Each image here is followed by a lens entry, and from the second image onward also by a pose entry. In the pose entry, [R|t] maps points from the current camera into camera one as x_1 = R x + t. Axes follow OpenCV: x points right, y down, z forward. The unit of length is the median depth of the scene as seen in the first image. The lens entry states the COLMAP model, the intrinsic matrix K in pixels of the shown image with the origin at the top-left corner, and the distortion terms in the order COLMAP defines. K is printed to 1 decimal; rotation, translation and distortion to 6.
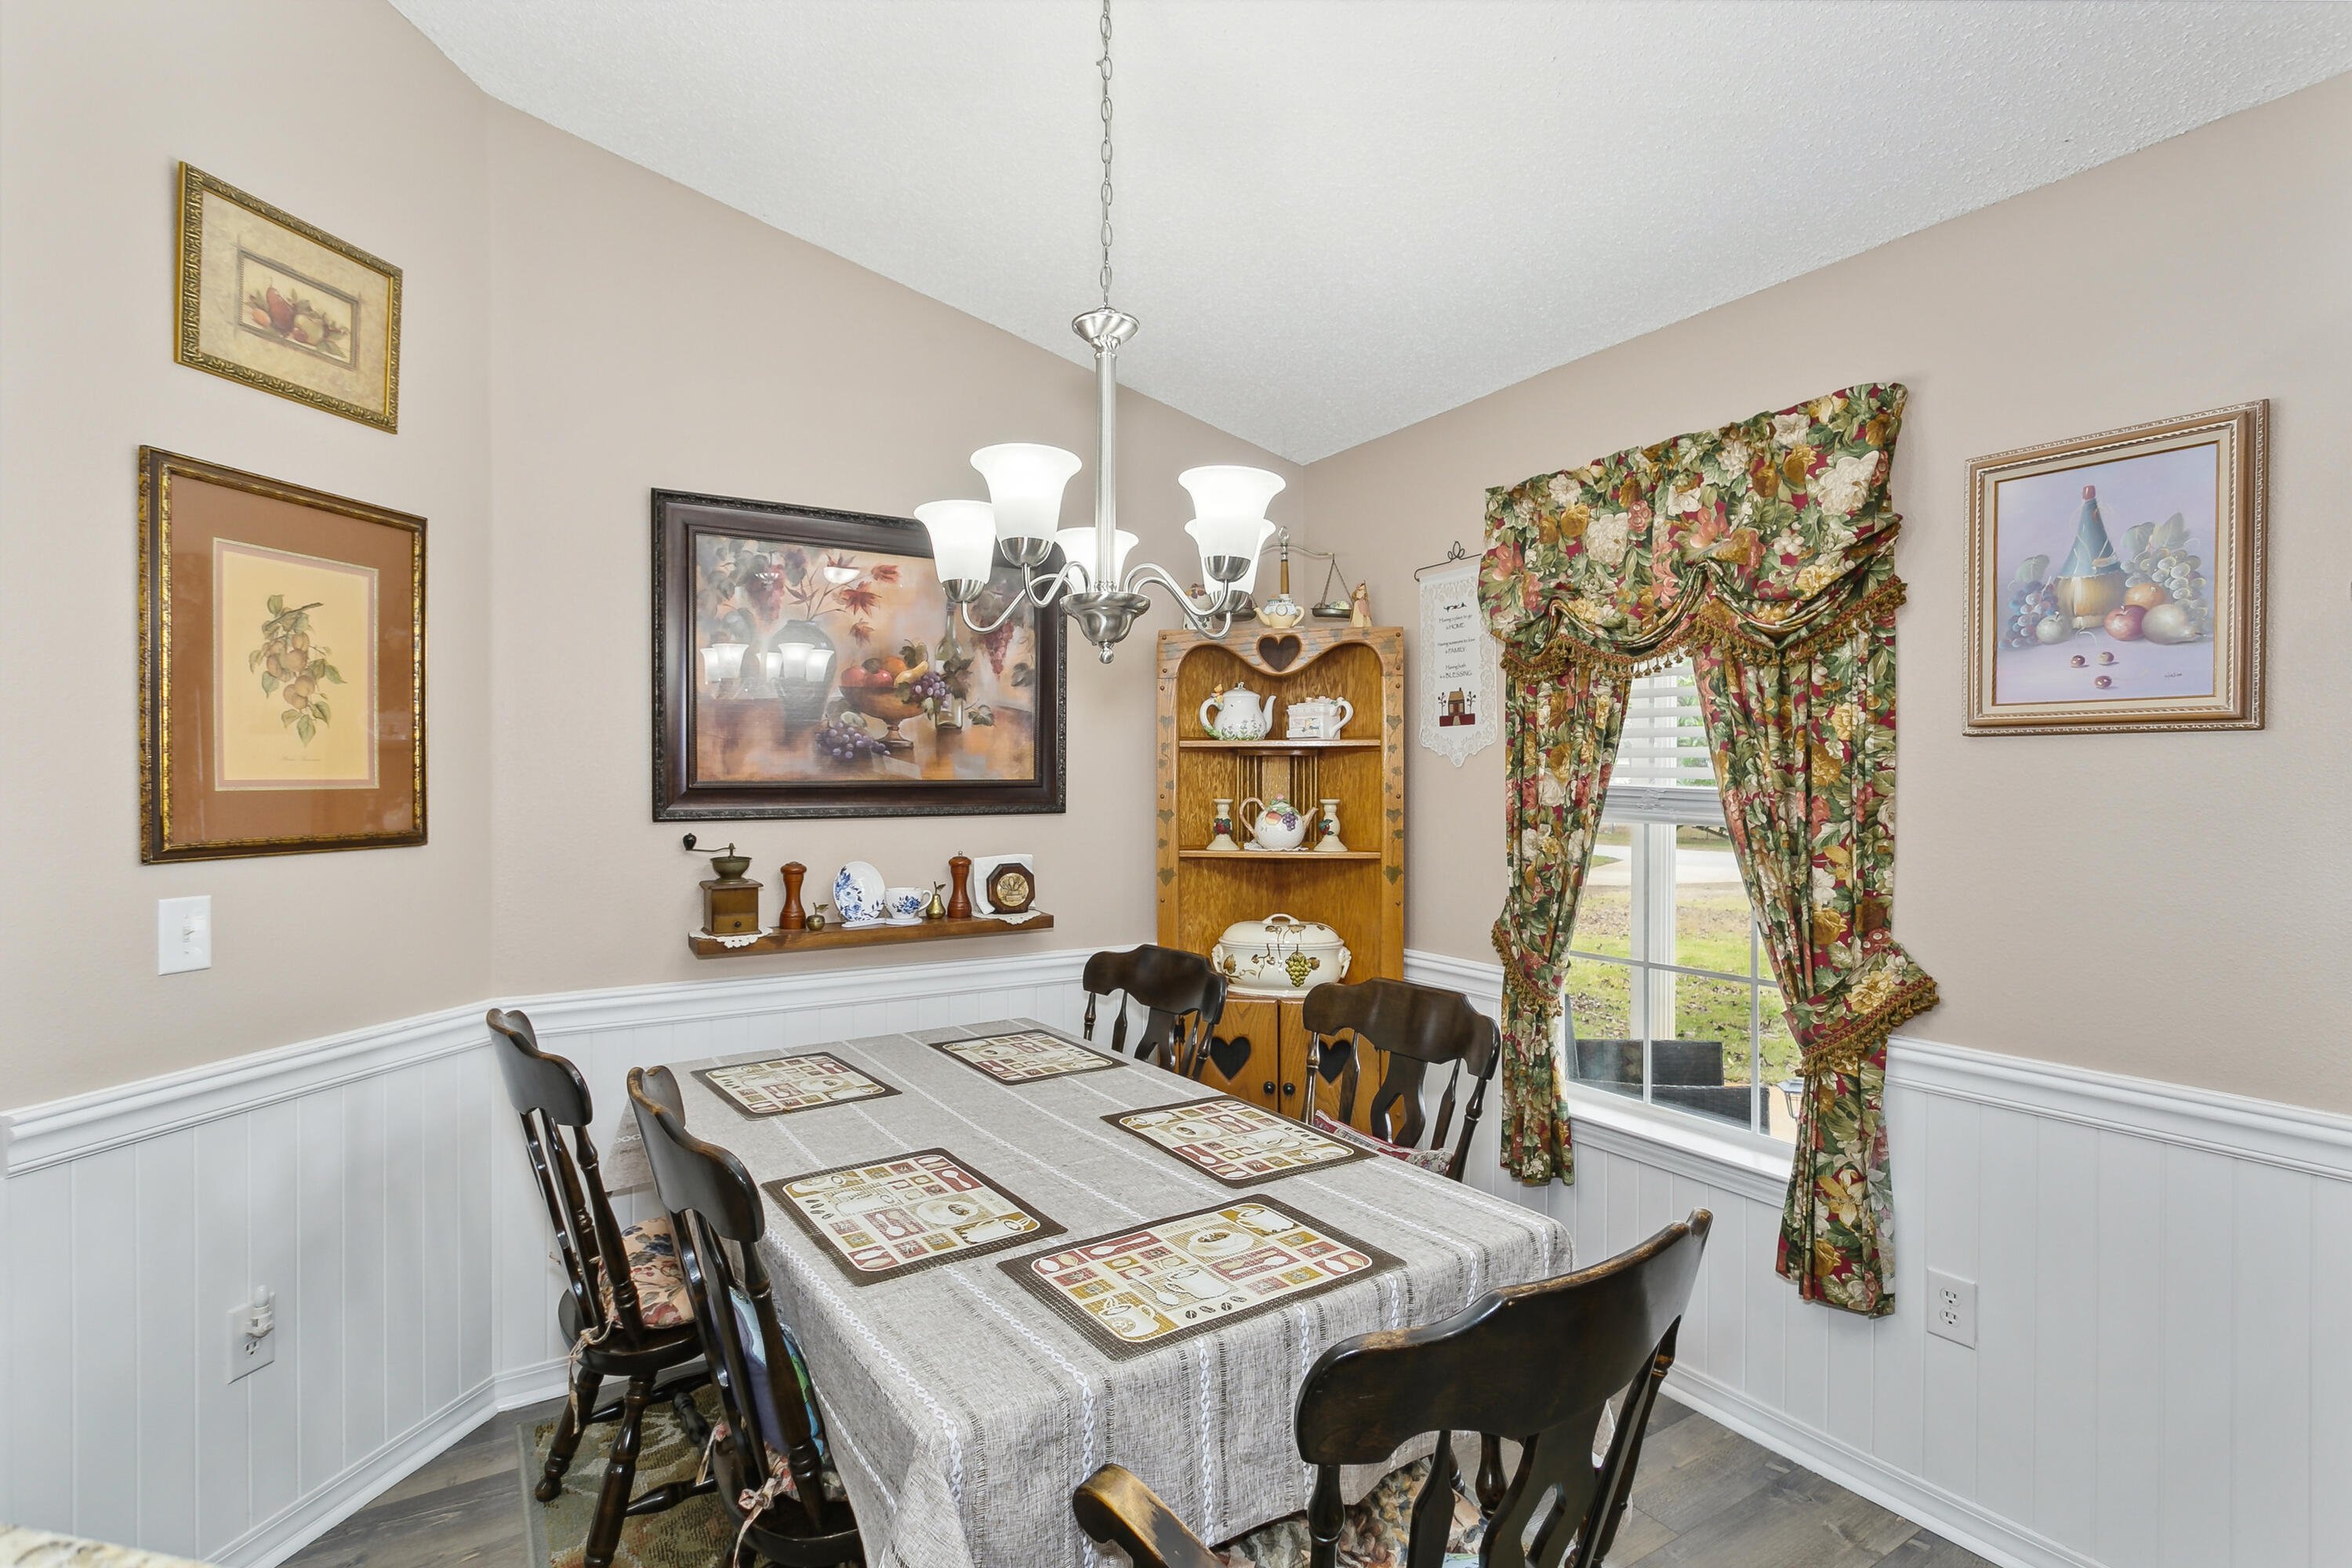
lens RADIAL K [[1114.8, 0, 1167.1], [0, 1114.8, 787.5], [0, 0, 1]] dist [0.000425, 0.000351]
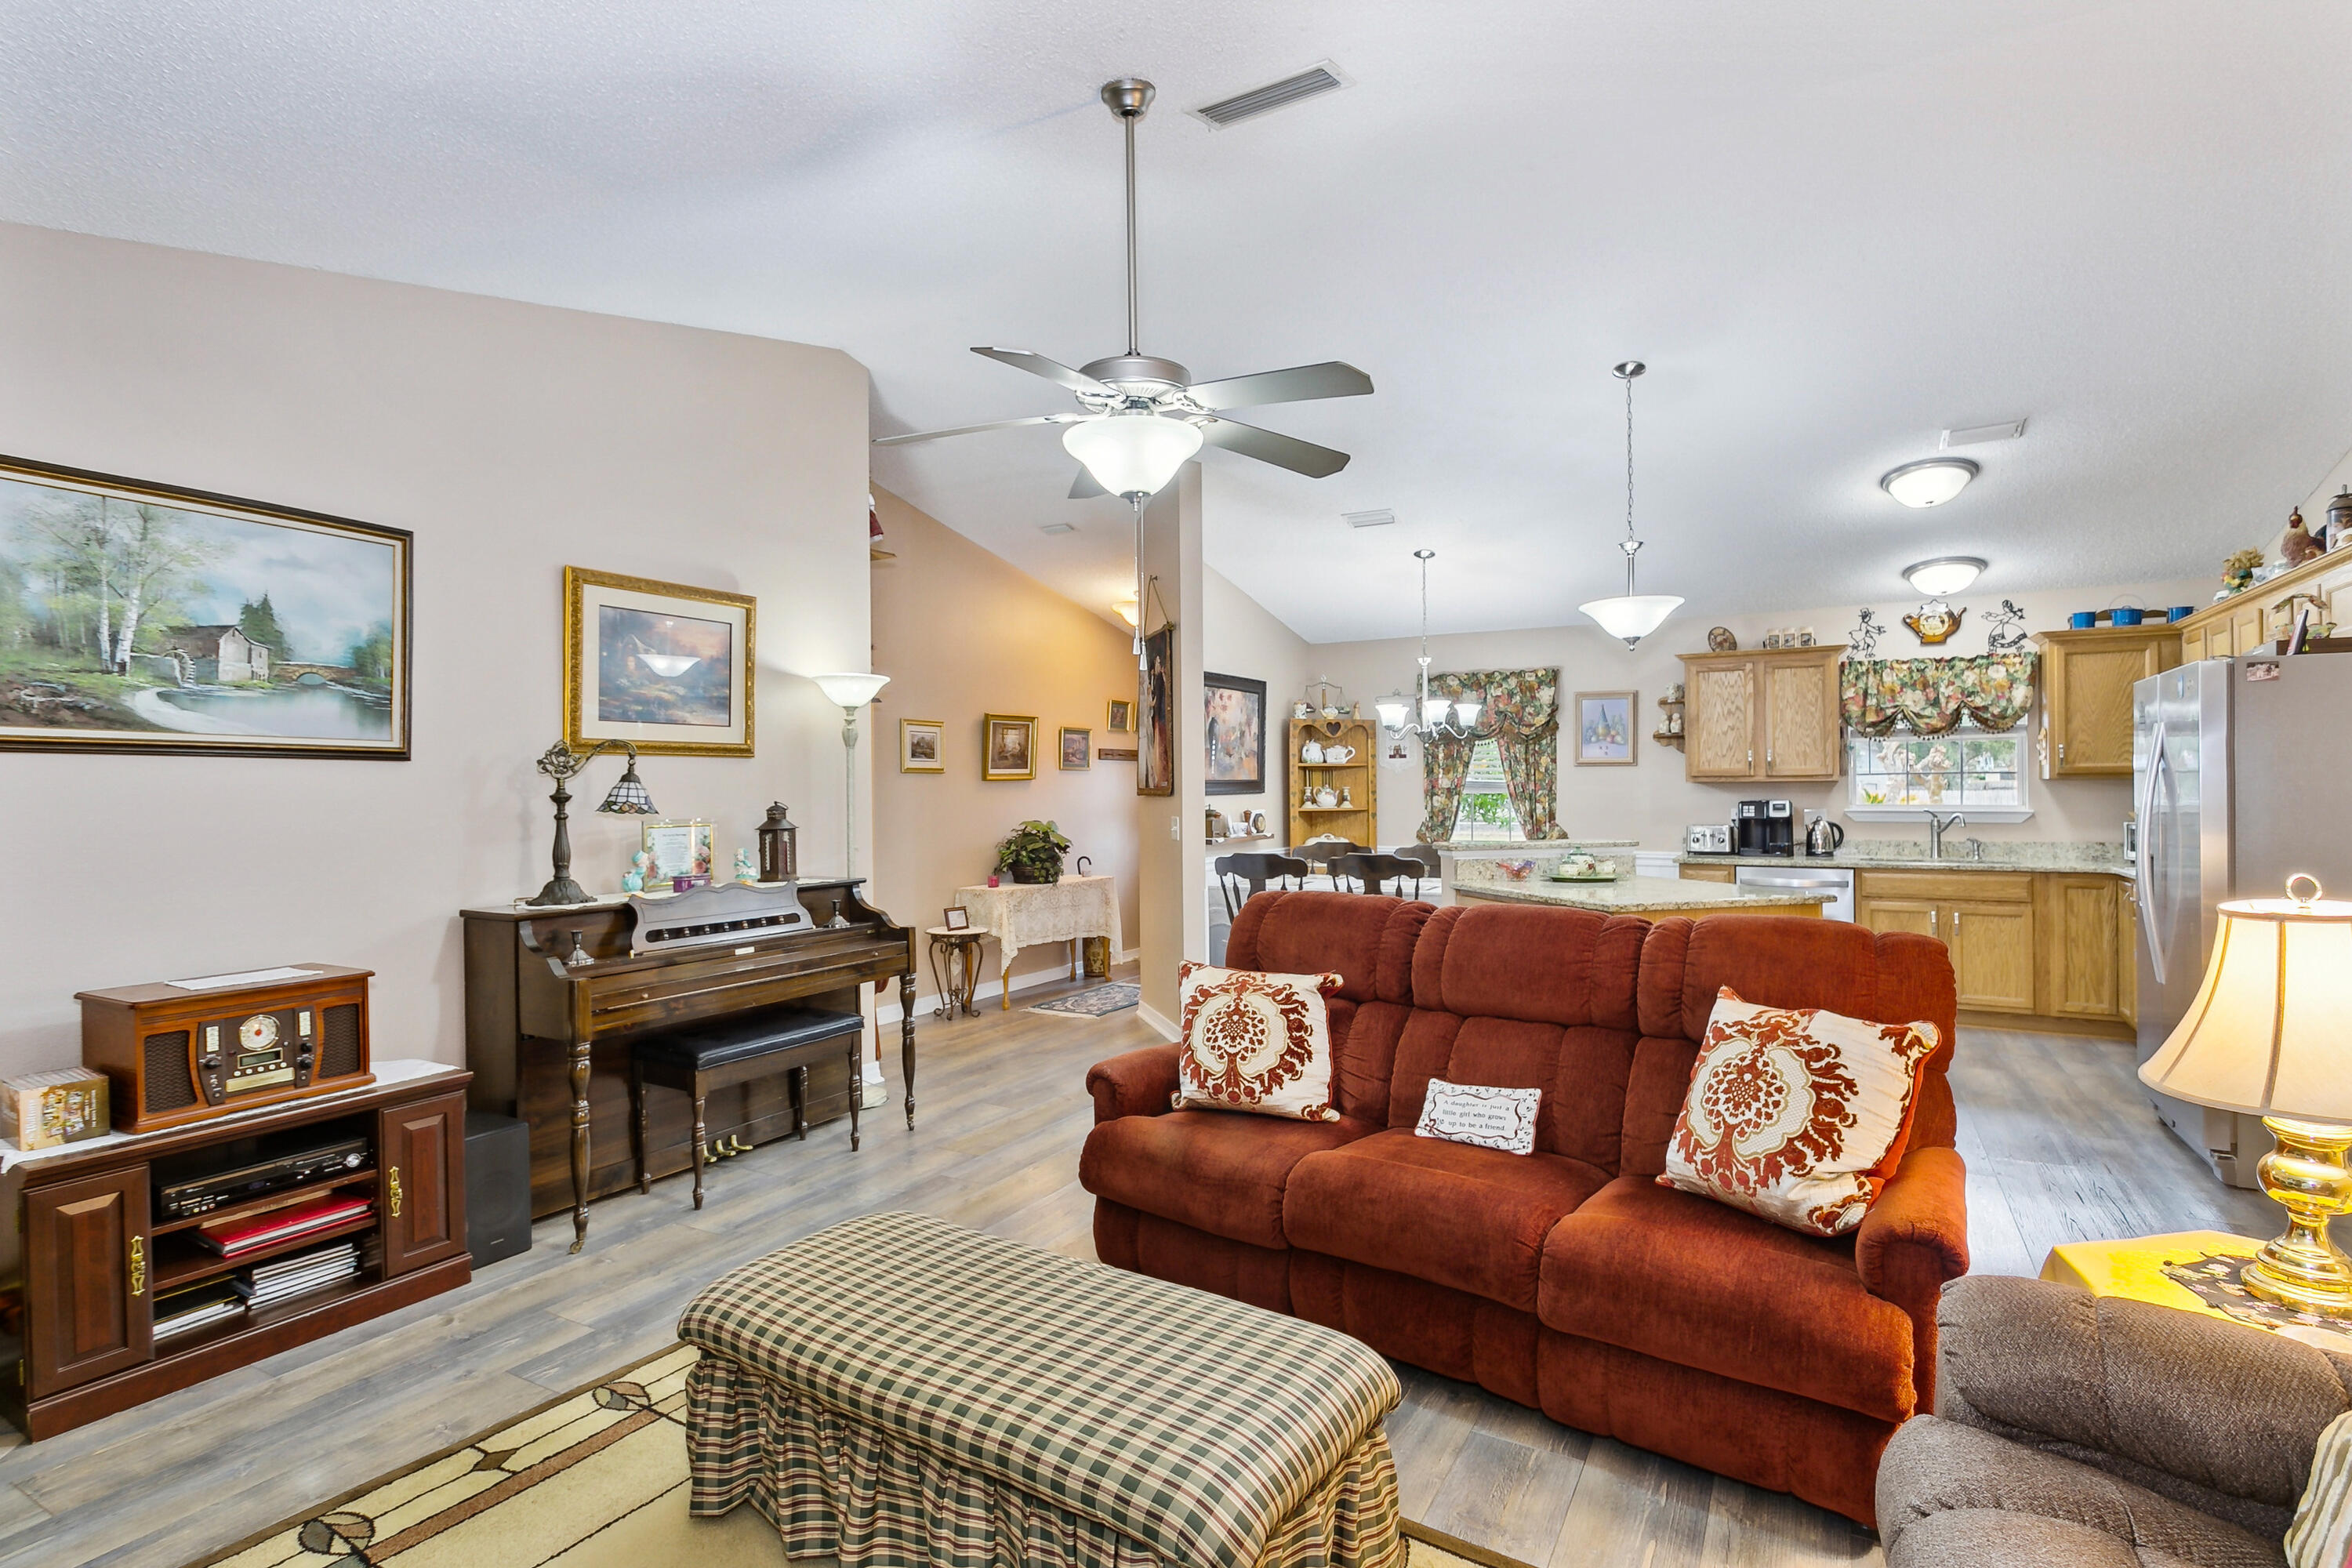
lens RADIAL K [[1155.9, 0, 1176.0], [0, 1155.9, 784.0], [0, 0, 1]] dist [0.010178, 0.000178]
pose [[0.883708, -0.006458, 0.467994, -1.748920], [0.008947, 0.999955, -0.003096, 0.010632], [-0.467953, 0.006923, 0.883726, -1.381291]]
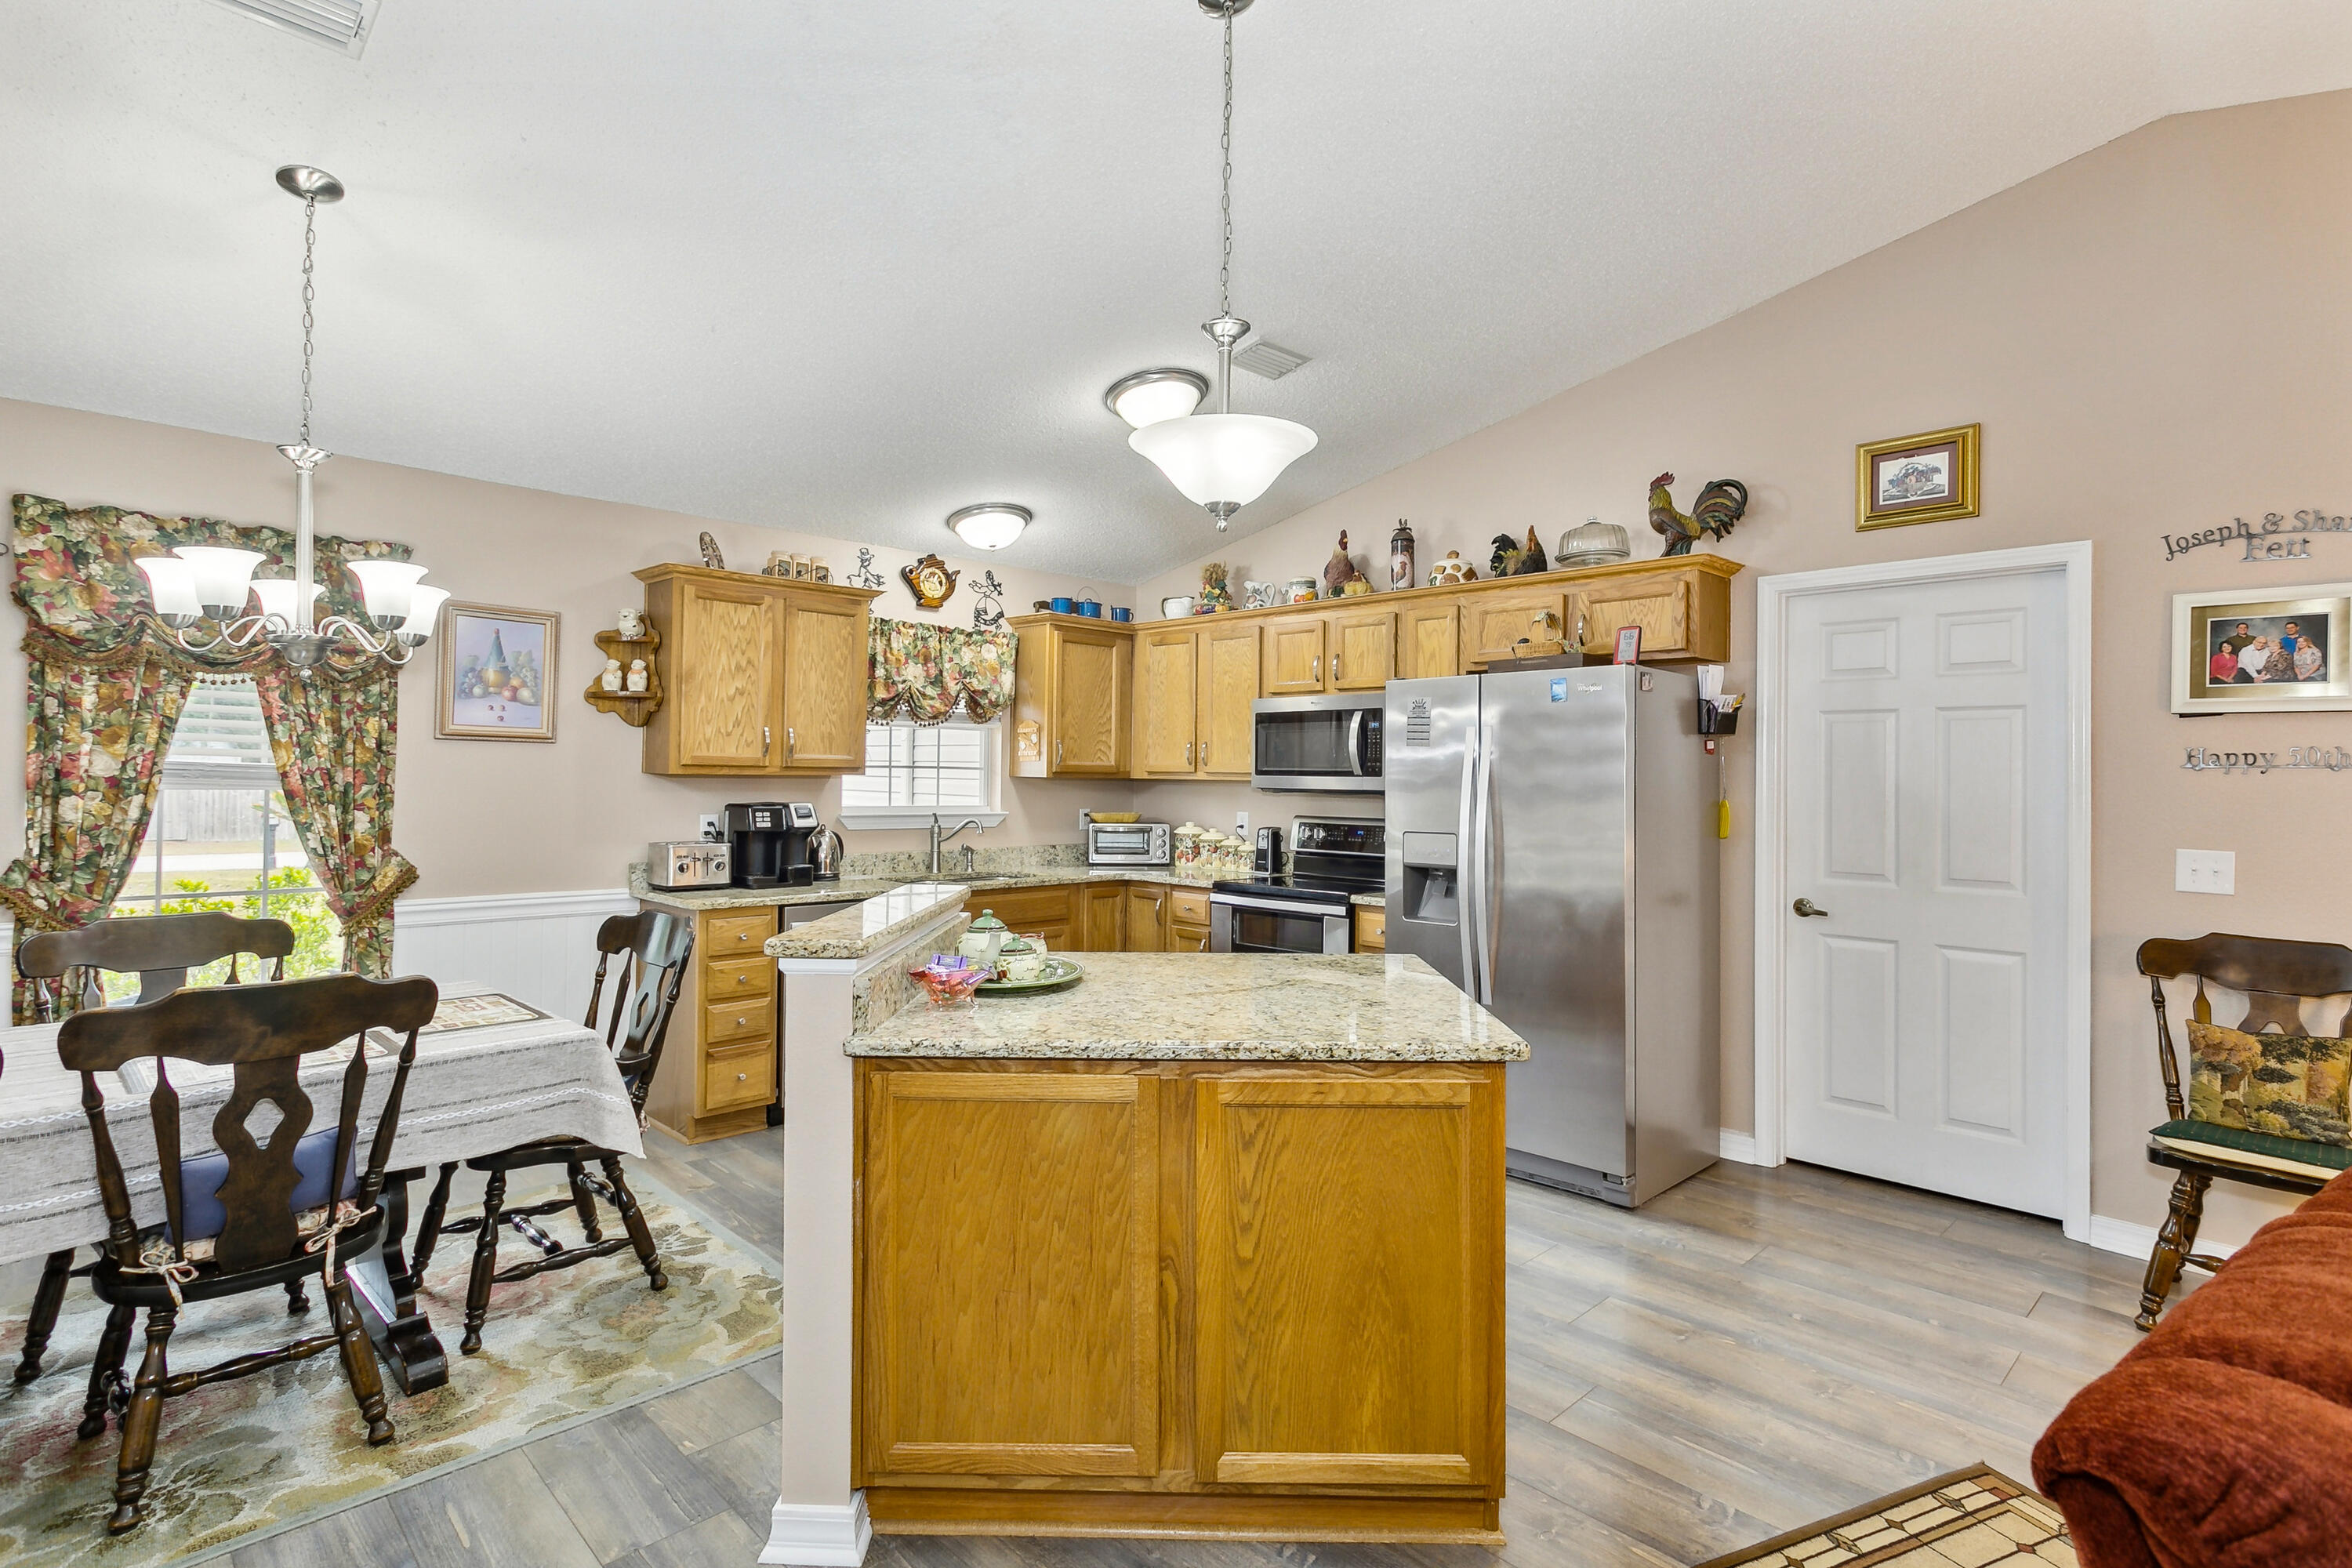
lens RADIAL K [[1176.9, 0, 1162.1], [0, 1176.9, 769.6], [0, 0, 1]] dist [0.009765, -0.000075]
pose [[-0.209096, 0.001464, 0.977894, -1.217241], [-0.011562, 0.999925, -0.003969, 0.000833], [-0.977827, -0.012137, -0.209064, 0.142481]]
